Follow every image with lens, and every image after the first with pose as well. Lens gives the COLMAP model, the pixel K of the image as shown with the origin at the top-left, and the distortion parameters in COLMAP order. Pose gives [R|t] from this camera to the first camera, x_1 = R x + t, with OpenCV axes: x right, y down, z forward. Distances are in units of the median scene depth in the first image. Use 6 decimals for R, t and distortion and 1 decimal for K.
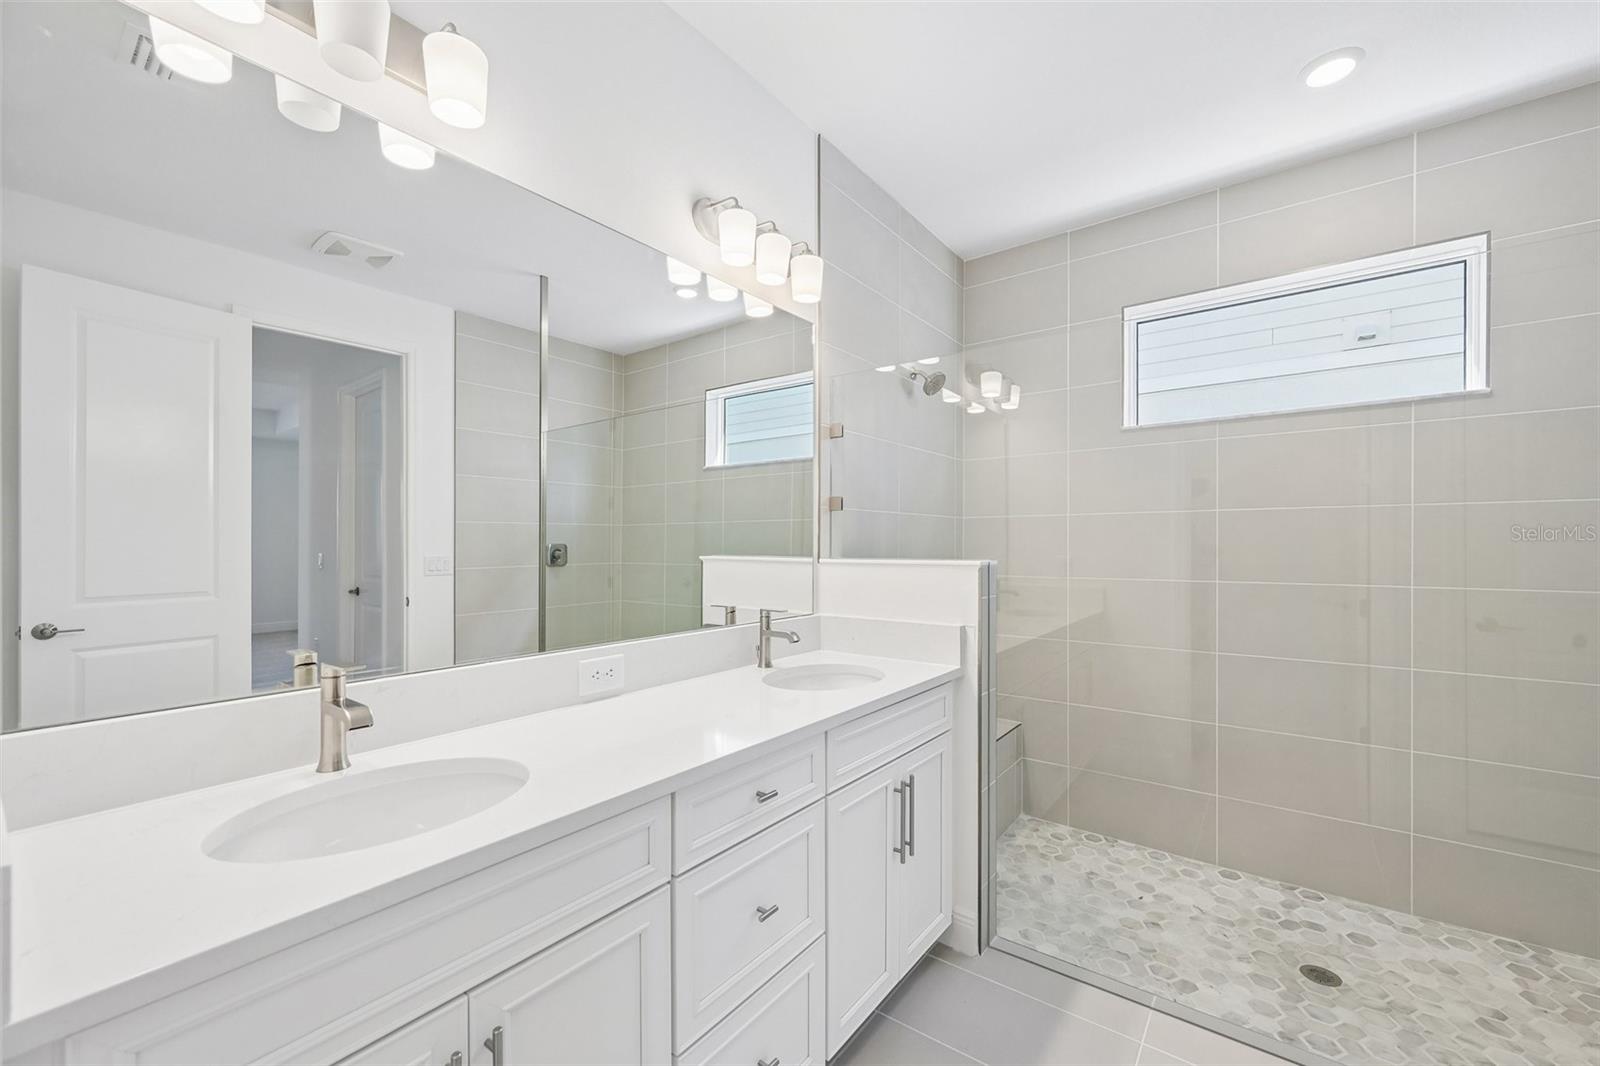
lens RADIAL K [[636.7, 0, 772.5], [0, 636.7, 543.8], [0, 0, 1]] dist [0.002257, -0.000492]
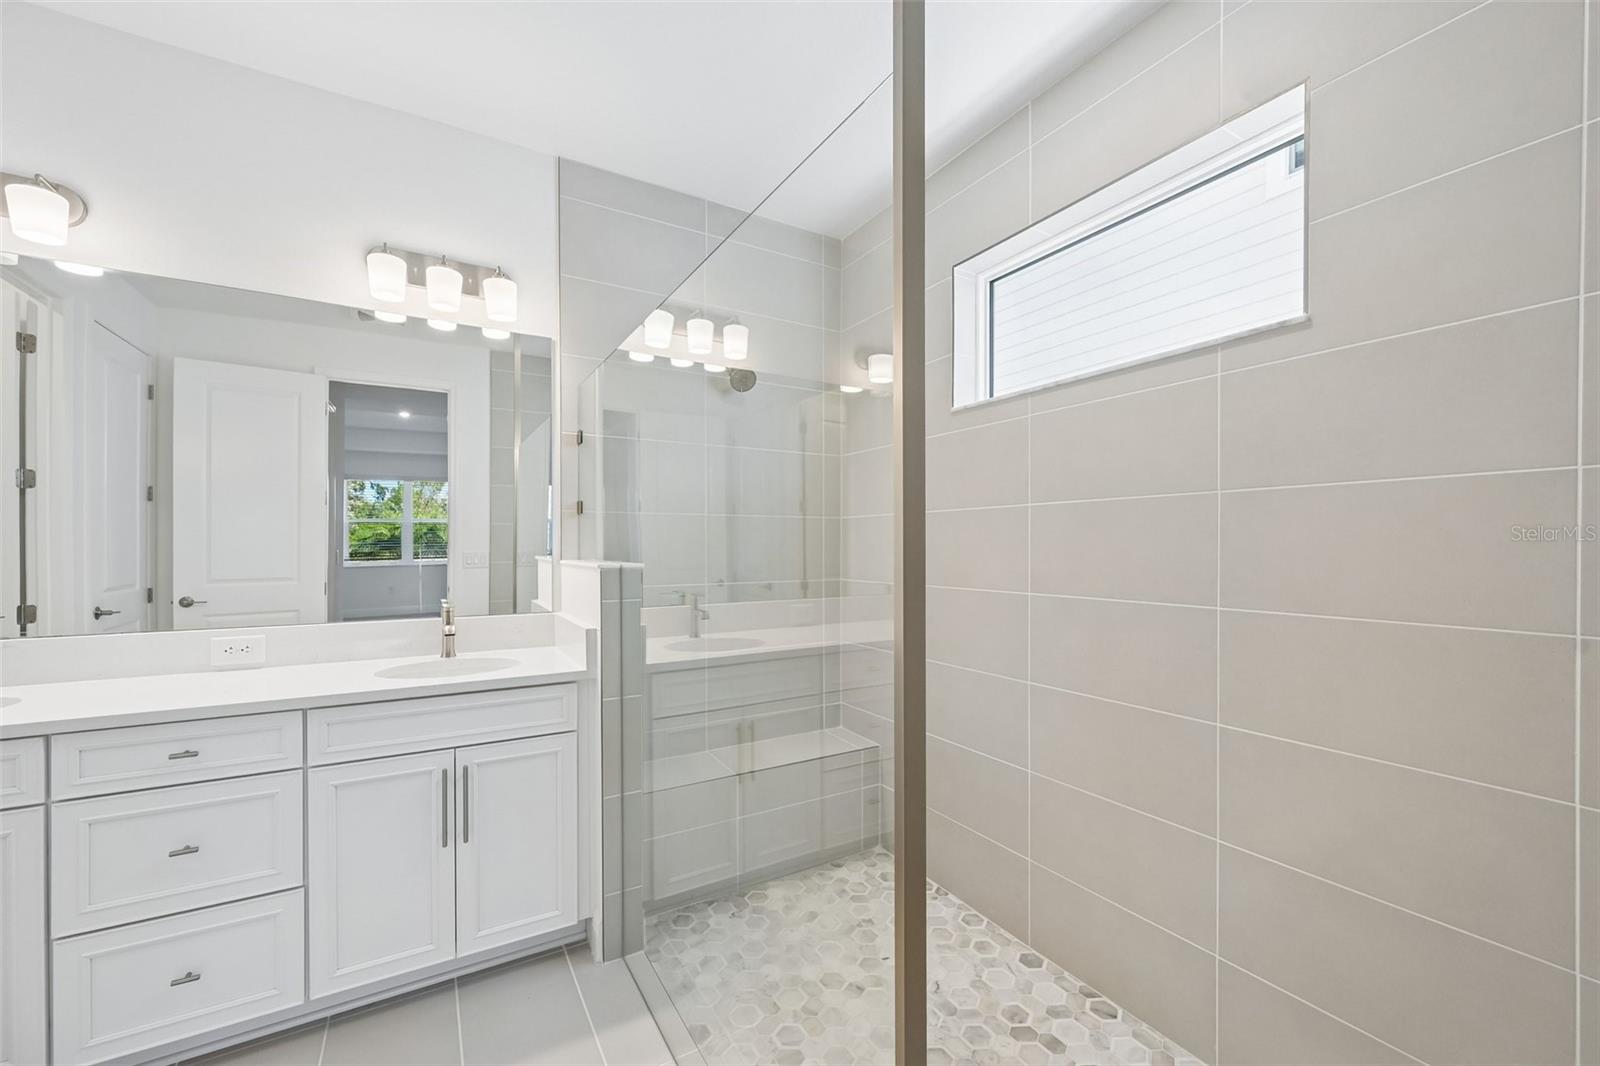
lens RADIAL K [[636.7, 0, 778.9], [0, 636.7, 539.8], [0, 0, 1]] dist [0.002257, -0.000492]
pose [[0.925868, -0.001533, -0.377844, 0.813482], [0.001638, 0.999999, -0.000044, -0.007559], [0.377843, -0.000578, 0.925869, 0.161929]]
